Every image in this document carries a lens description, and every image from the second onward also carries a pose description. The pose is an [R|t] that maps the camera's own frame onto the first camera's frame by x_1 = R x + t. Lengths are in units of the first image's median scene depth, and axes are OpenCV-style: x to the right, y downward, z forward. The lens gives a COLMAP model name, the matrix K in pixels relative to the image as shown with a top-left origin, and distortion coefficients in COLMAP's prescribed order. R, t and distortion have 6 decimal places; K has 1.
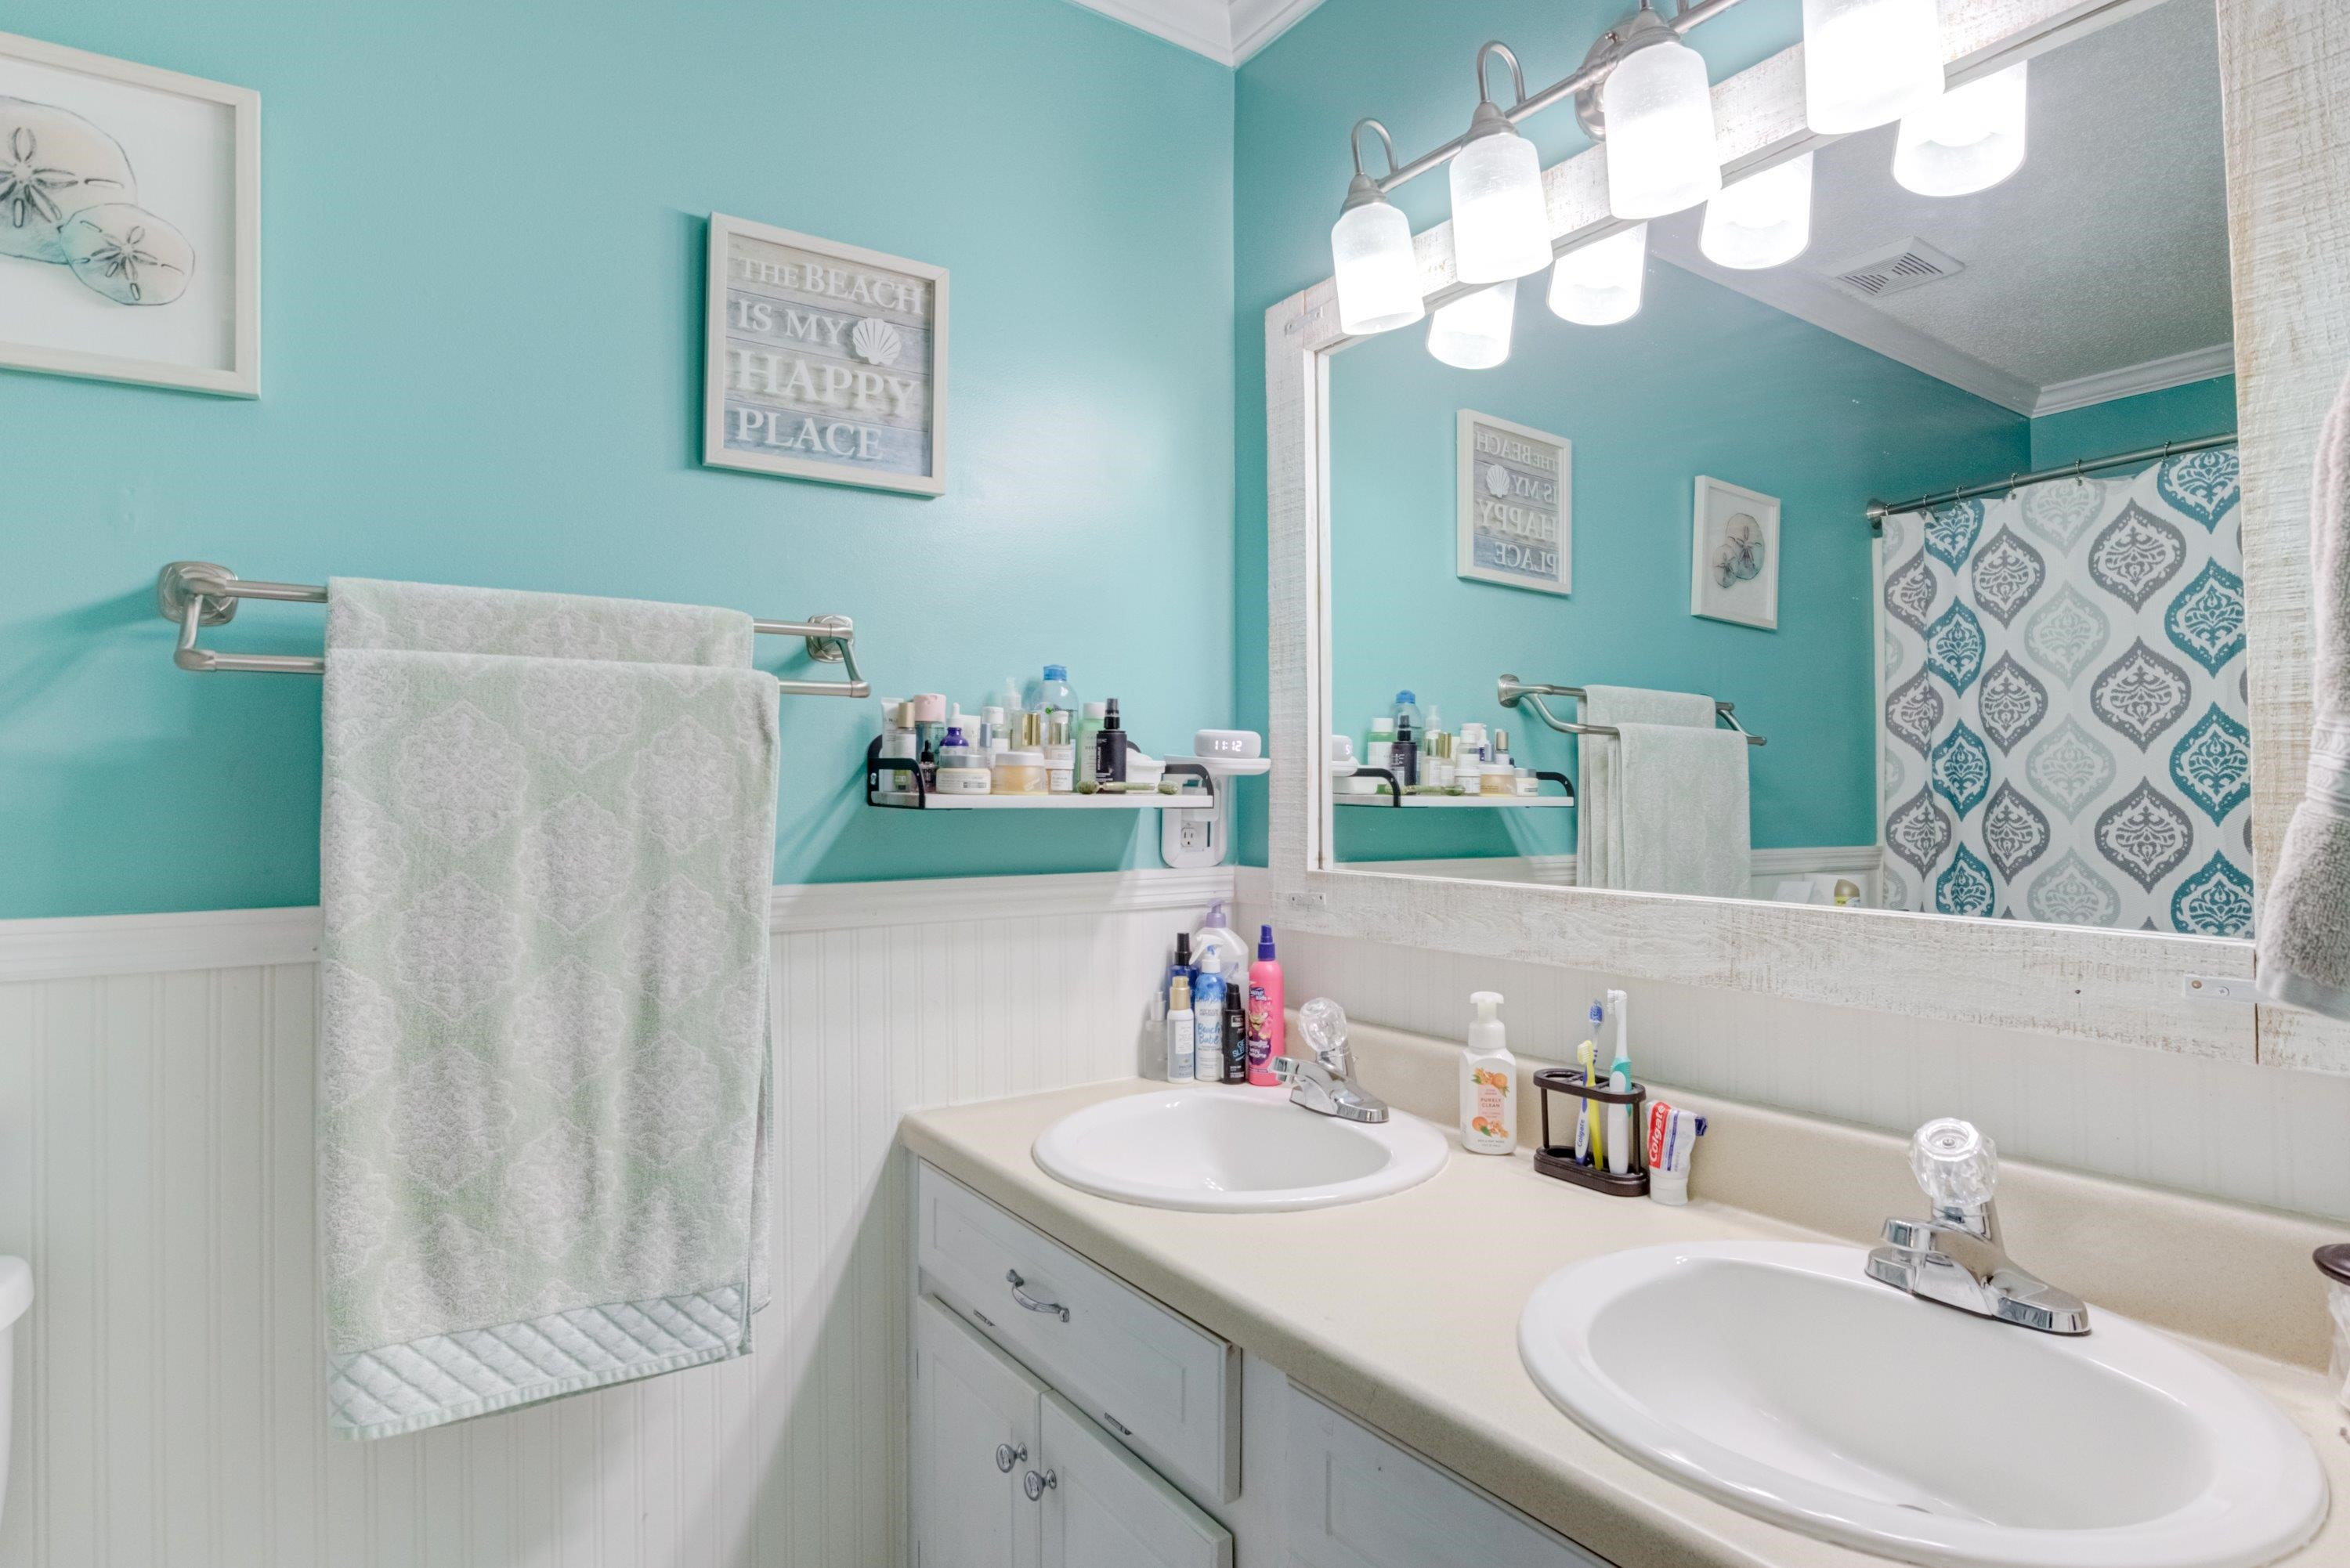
lens RADIAL K [[1198.2, 0, 1198.6], [0, 1198.2, 761.8], [0, 0, 1]] dist [-0.032403, 0.013341]
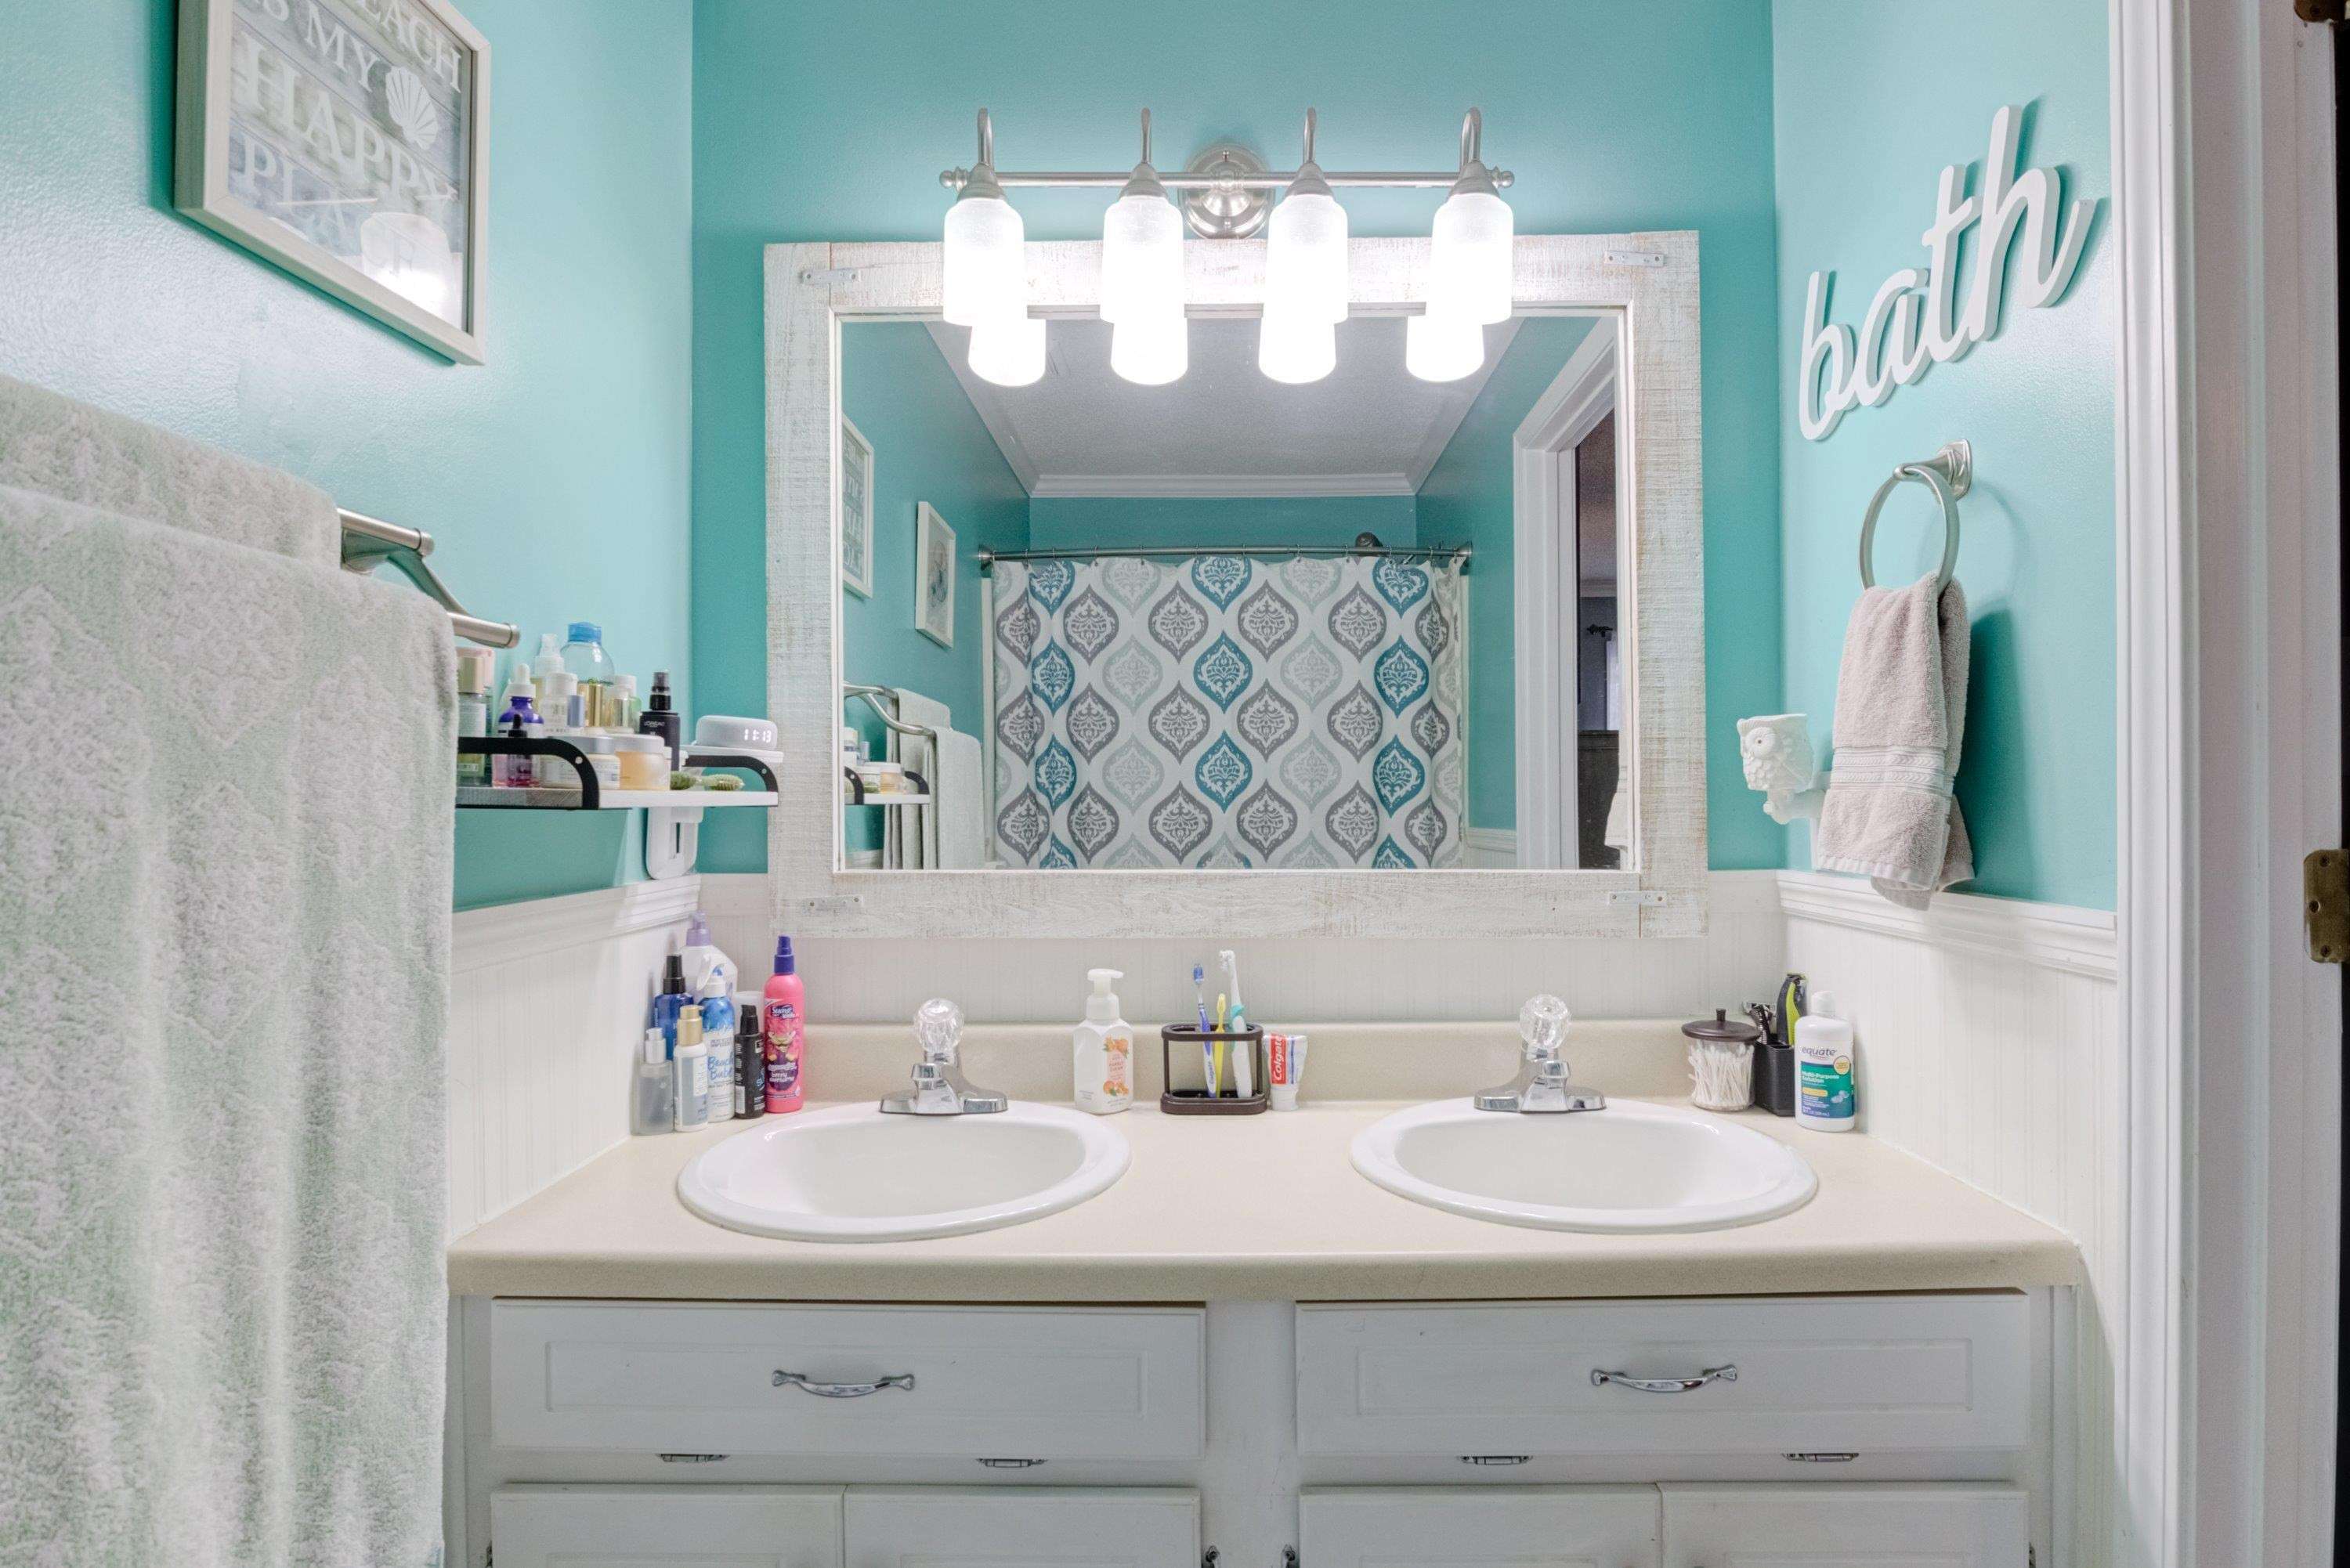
lens RADIAL K [[1198.2, 0, 1118.0], [0, 1198.2, 801.5], [0, 0, 1]] dist [-0.032403, 0.013341]
pose [[0.613538, -0.005509, 0.789646, -0.639812], [-0.018648, 0.999596, 0.021463, 0.013910], [-0.789445, -0.027894, 0.613187, 0.319727]]
